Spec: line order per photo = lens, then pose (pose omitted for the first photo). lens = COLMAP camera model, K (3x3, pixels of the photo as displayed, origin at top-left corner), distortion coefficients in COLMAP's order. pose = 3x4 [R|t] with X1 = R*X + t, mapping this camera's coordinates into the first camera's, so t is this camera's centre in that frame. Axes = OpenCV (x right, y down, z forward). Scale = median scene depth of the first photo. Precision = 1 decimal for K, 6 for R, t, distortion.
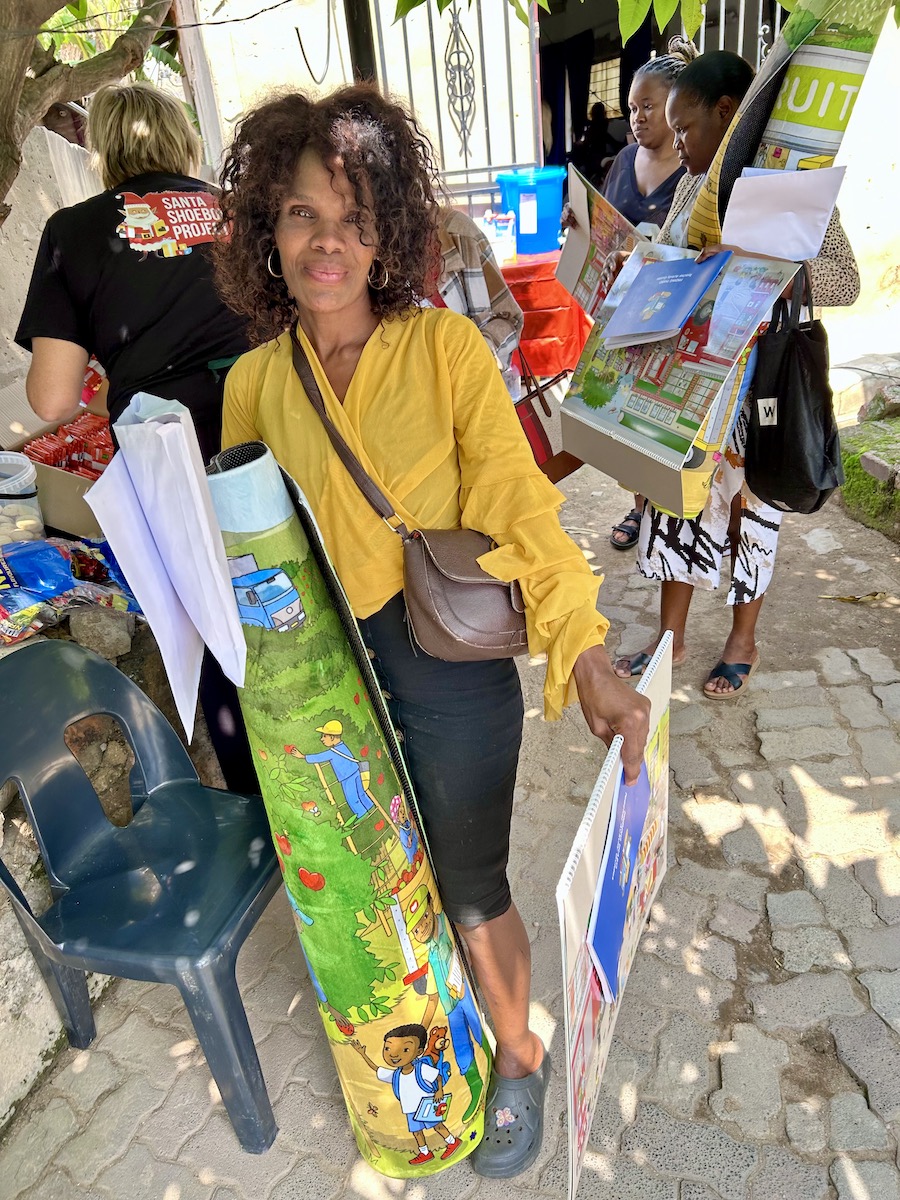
lens RADIAL K [[938.5, 0, 450.0], [0, 938.5, 576.7], [0, 0, 1]] dist [0.042130, -0.052711]
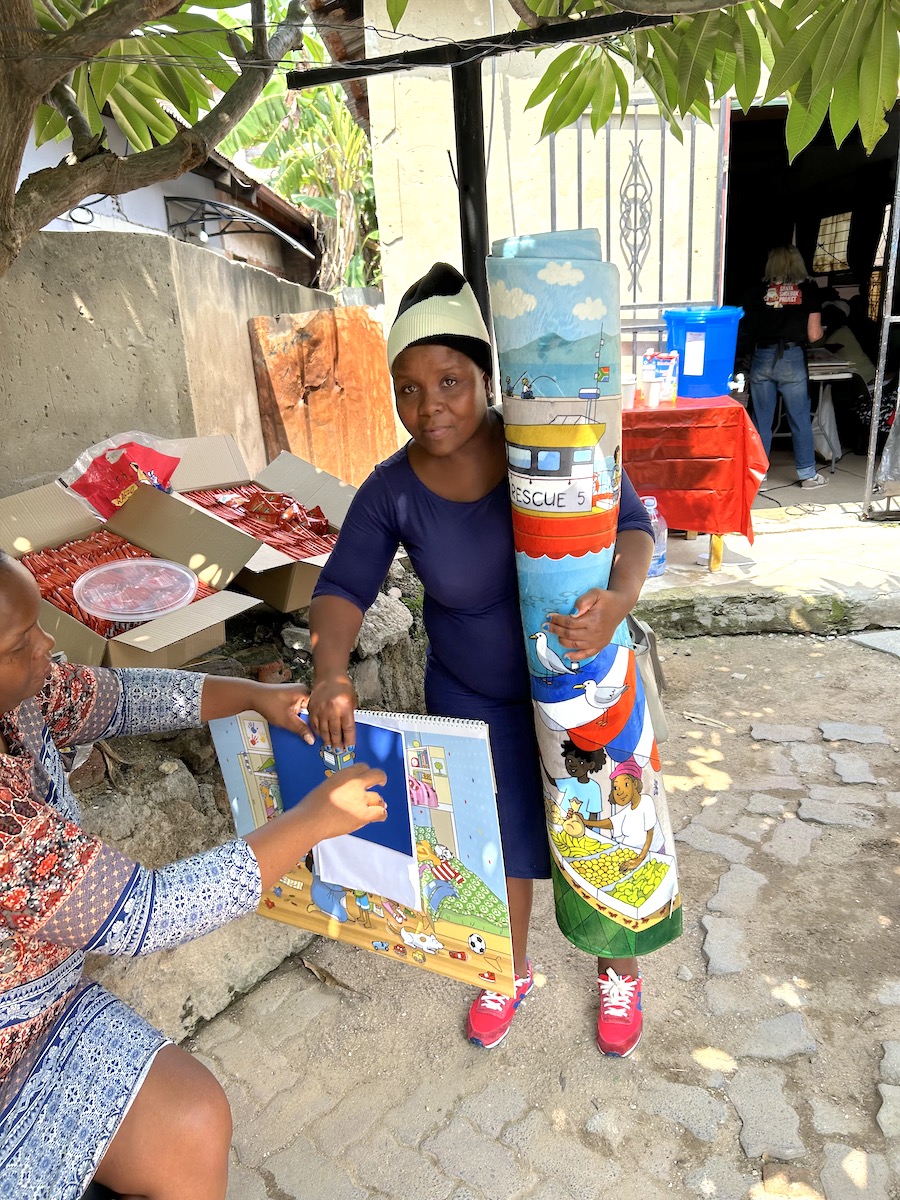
lens RADIAL K [[938.5, 0, 450.0], [0, 938.5, 576.7], [0, 0, 1]] dist [0.042130, -0.052711]
pose [[0.971792, 0.108390, -0.209458, 0.067337], [-0.135382, 0.983607, -0.119120, -0.038327], [0.193113, 0.144117, 0.970535, 0.116108]]
